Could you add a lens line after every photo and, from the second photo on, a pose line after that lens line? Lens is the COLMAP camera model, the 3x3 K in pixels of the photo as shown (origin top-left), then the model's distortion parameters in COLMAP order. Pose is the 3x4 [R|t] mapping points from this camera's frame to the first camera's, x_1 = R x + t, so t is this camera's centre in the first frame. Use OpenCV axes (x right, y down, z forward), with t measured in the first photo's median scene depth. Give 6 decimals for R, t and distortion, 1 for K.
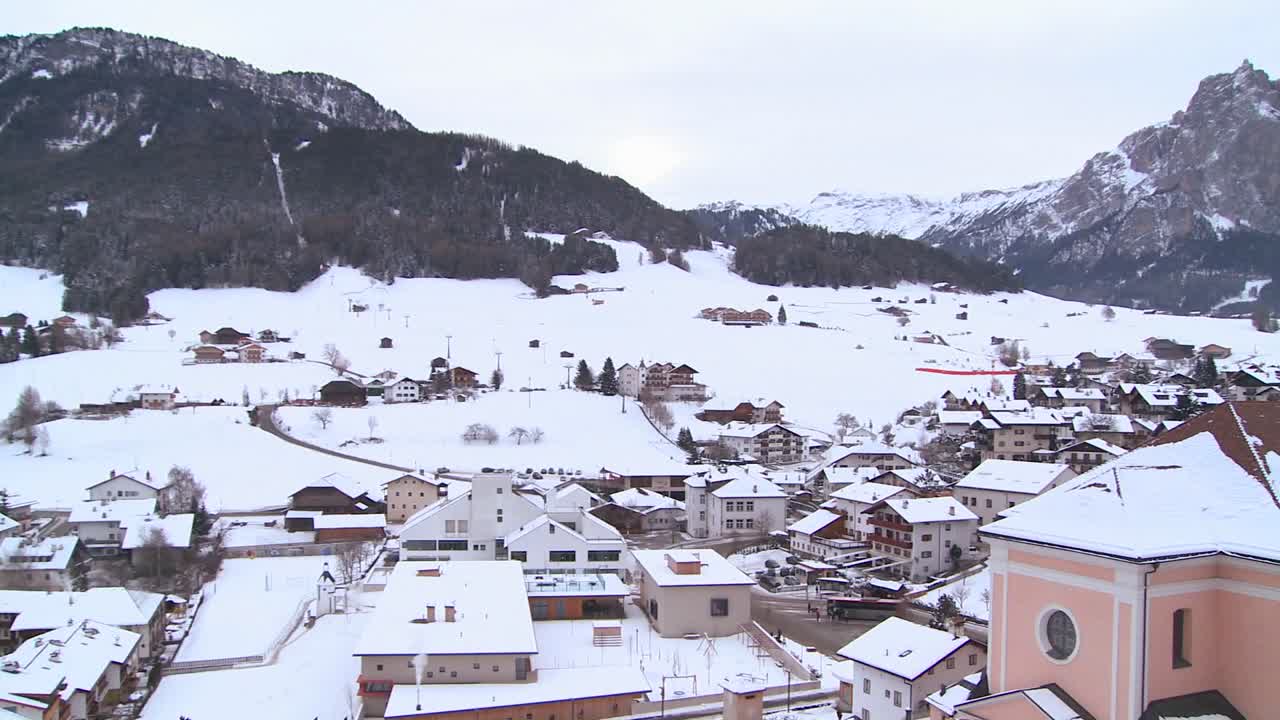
lens RADIAL K [[1248.2, 0, 640.0], [0, 1248.2, 360.0], [0, 0, 1]] dist [-0.002431, 0.003426]
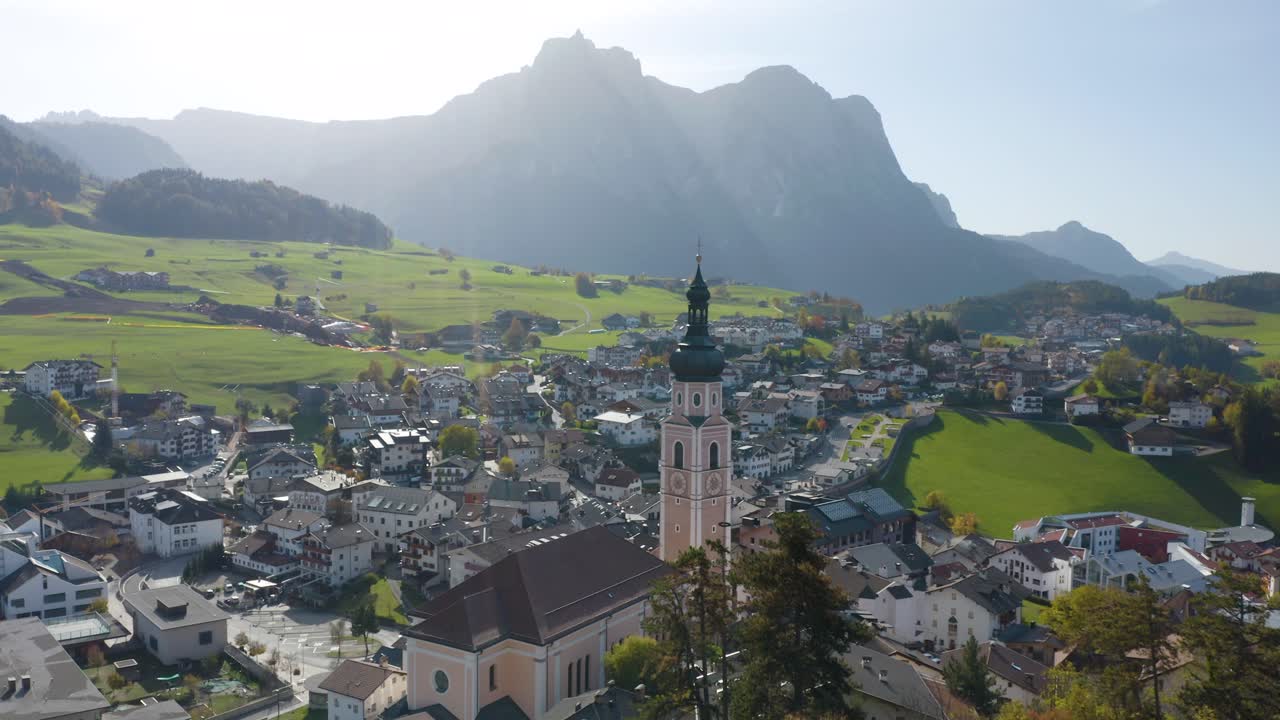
lens RADIAL K [[1248.2, 0, 640.0], [0, 1248.2, 360.0], [0, 0, 1]] dist [-0.002431, 0.003426]
pose [[0.878528, -0.023641, 0.477106, -0.137870], [-0.011453, 0.997445, 0.070513, -0.178240], [-0.477554, -0.067412, 0.876012, -0.371083]]
